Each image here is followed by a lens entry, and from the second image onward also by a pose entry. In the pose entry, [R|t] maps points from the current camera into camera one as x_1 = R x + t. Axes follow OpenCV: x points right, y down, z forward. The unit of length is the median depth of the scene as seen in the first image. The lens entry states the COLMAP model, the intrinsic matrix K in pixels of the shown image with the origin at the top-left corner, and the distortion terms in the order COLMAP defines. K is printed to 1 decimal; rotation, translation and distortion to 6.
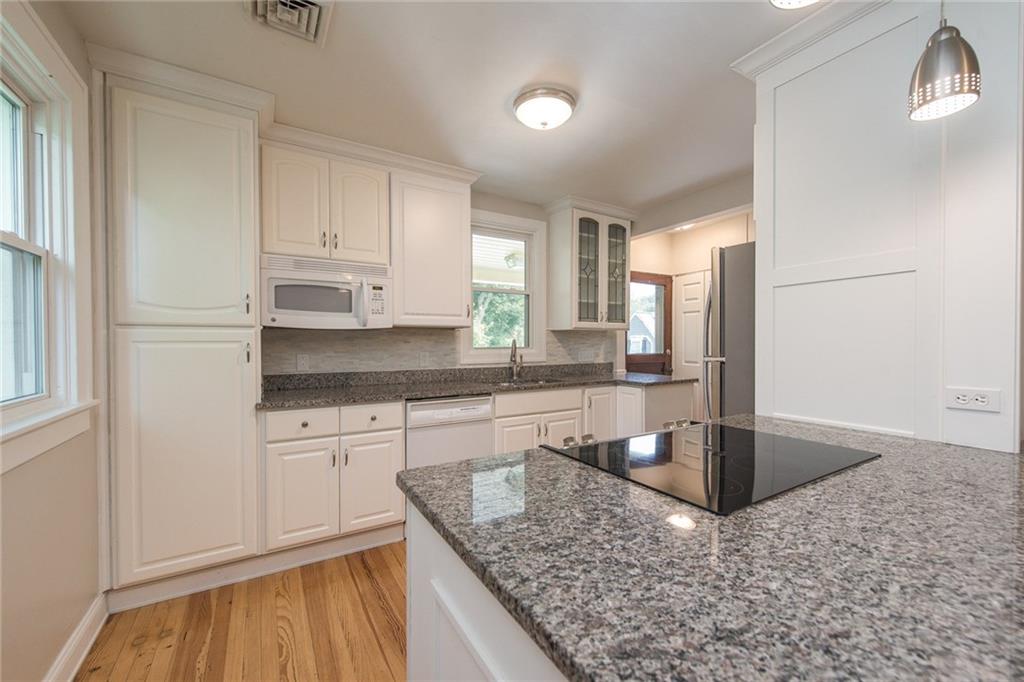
lens RADIAL K [[399.9, 0, 512.2], [0, 399.9, 350.9], [0, 0, 1]] dist [0.000833, -0.000927]
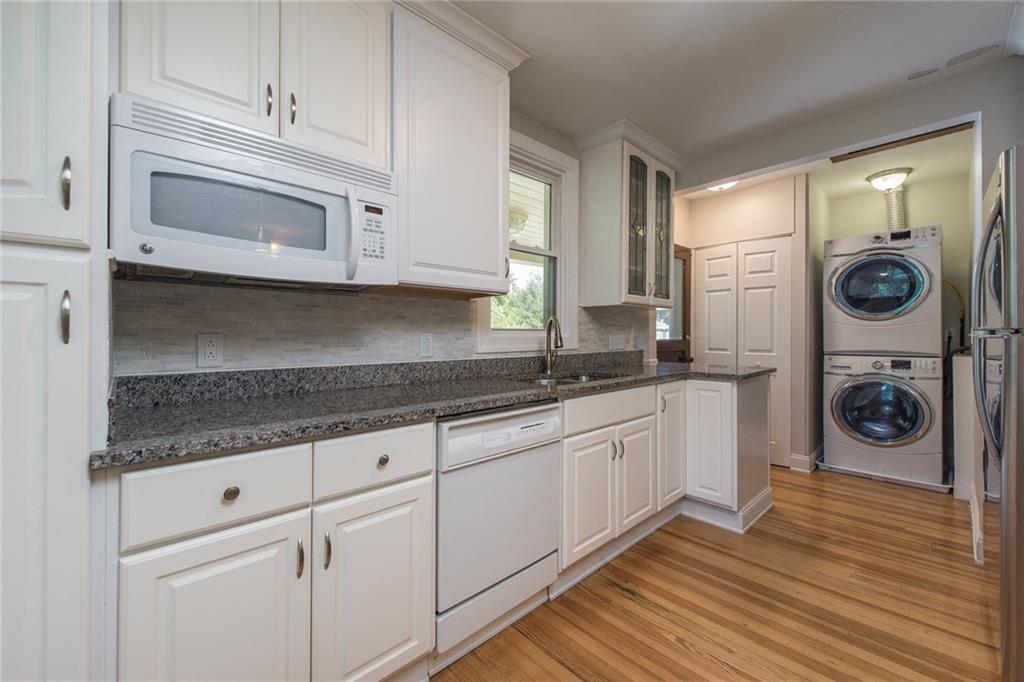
lens RADIAL K [[399.9, 0, 515.9], [0, 399.9, 335.9], [0, 0, 1]] dist [0.000833, -0.000927]
pose [[0.975550, -0.002440, 0.219765, -0.259648], [0.007638, 0.999711, -0.022809, 0.025297], [-0.219645, 0.023930, 0.975286, 0.423658]]
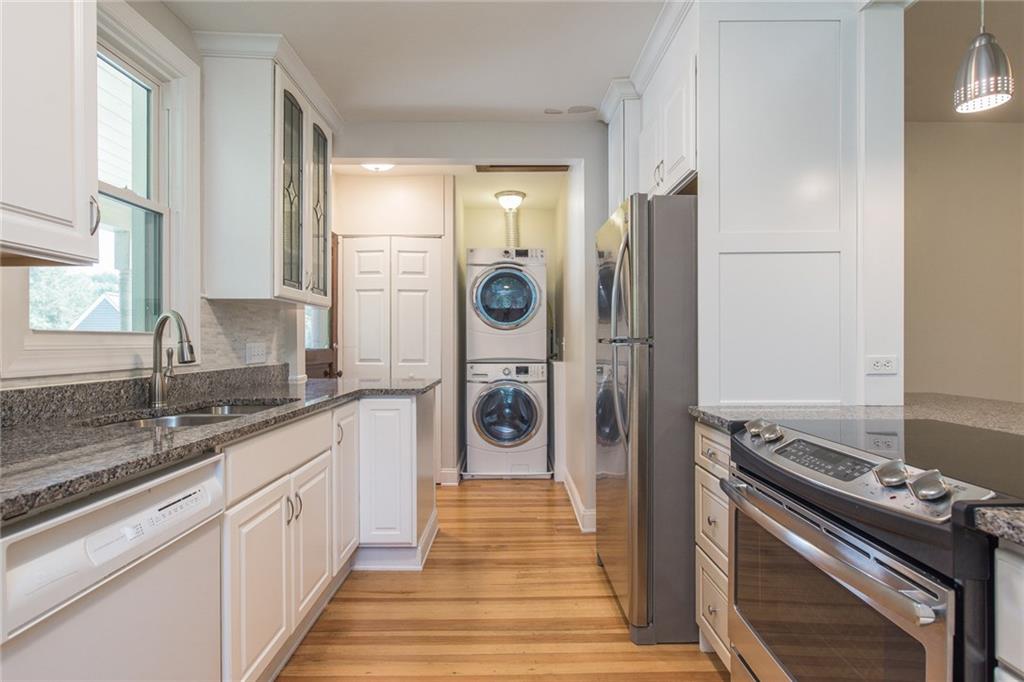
lens RADIAL K [[501.8, 0, 500.4], [0, 501.8, 348.5], [0, 0, 1]] dist [-0.003939, -0.000597]
pose [[0.515847, -0.008924, 0.856634, -0.325861], [0.020669, 0.999784, -0.002031, 0.022621], [-0.856431, 0.018754, 0.515920, 0.545932]]
